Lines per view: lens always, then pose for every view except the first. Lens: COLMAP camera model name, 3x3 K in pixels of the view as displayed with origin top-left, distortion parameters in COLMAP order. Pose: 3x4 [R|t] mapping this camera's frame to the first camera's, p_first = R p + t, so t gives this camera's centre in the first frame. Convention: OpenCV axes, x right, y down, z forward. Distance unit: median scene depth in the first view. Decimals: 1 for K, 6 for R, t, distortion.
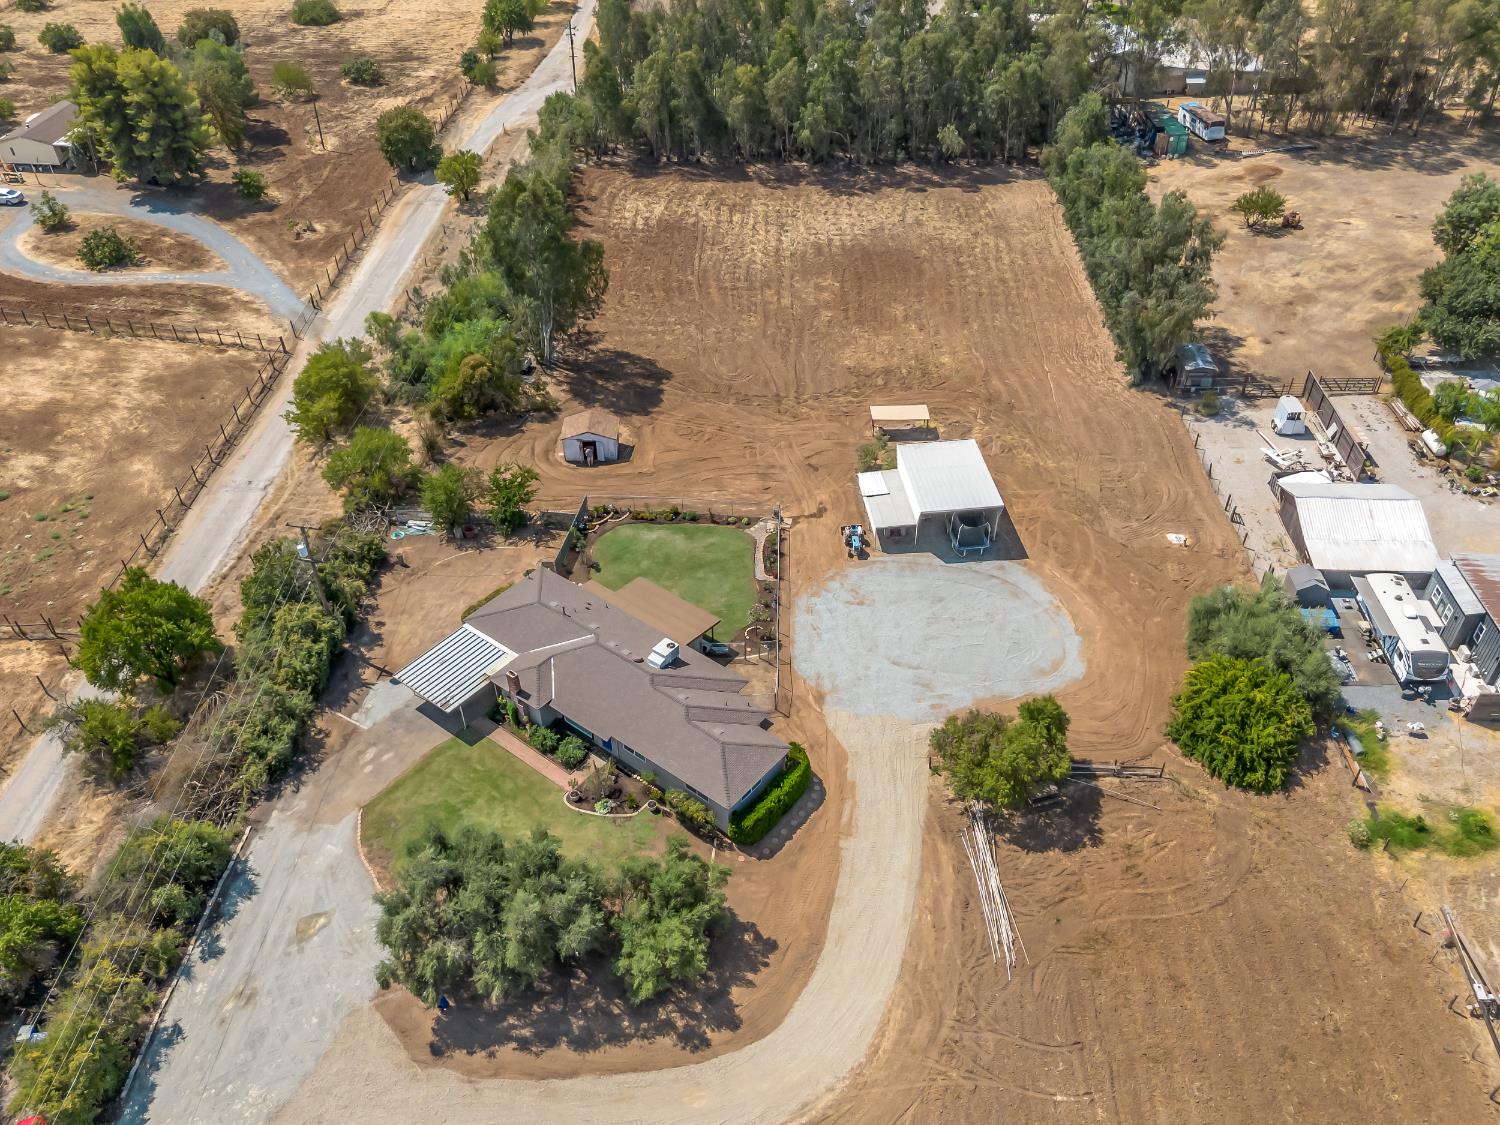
lens RADIAL K [[1190.5, 0, 753.0], [0, 1190.5, 557.7], [0, 0, 1]] dist [0.041994, -0.009118]
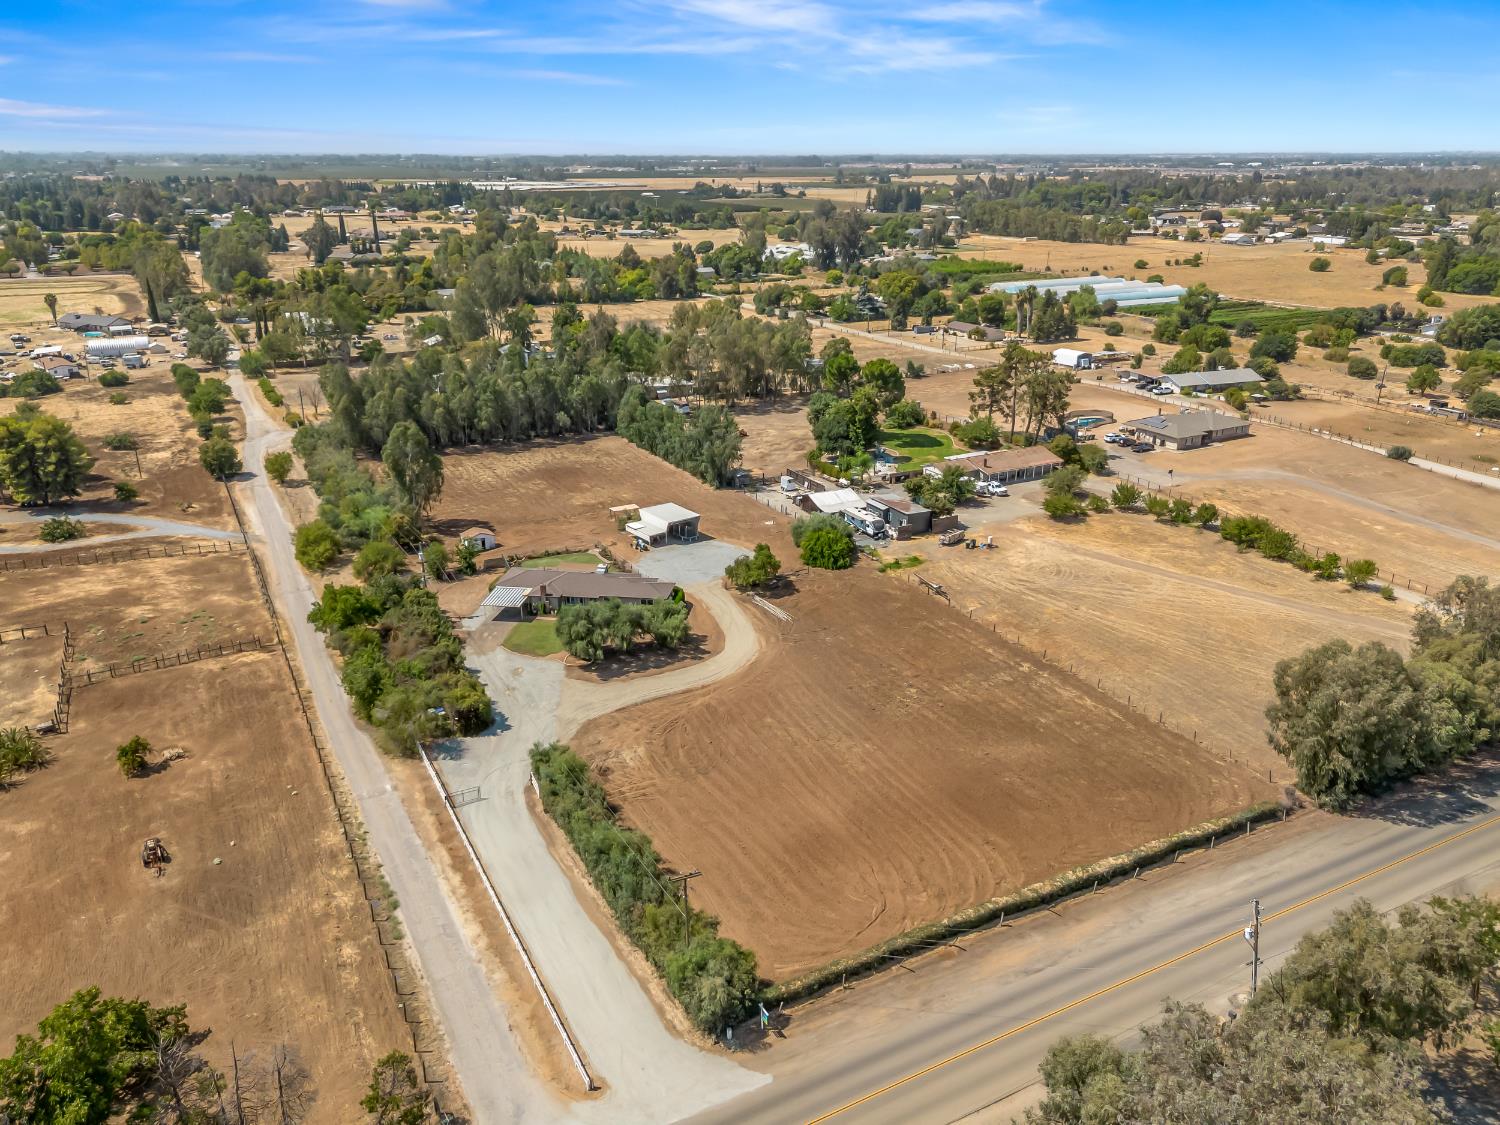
lens RADIAL K [[1077.0, 0, 750.0], [0, 1077.0, 562.5], [0, 0, 1]] dist [0.078900, -0.086158]
pose [[0.860814, -0.165446, 0.481276, -0.650601], [0.310570, 0.919951, -0.239240, 0.516652], [-0.403169, 0.355411, 0.843290, -0.651551]]
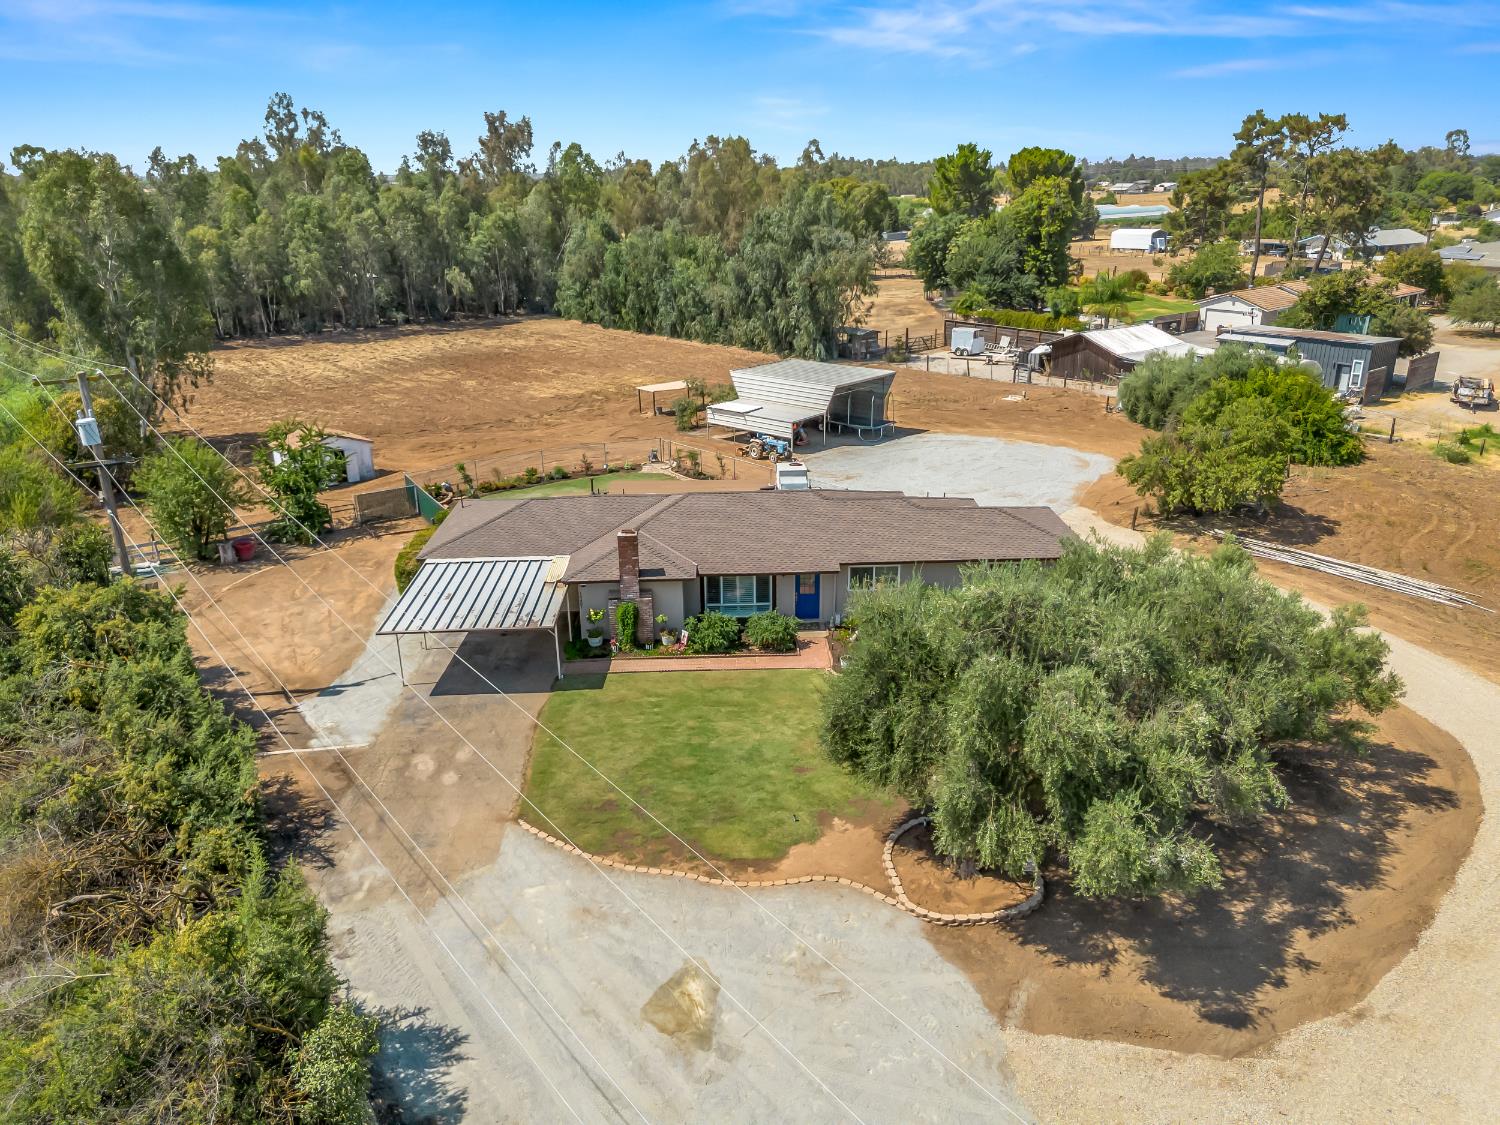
lens RADIAL K [[1067.7, 0, 750.0], [0, 1067.7, 562.5], [0, 0, 1]] dist [0.025898, -0.003306]
pose [[0.760772, -0.217375, 0.611534, -0.367964], [0.409610, 0.891696, -0.192610, 0.181080], [-0.503434, 0.397023, 0.767416, 0.484250]]
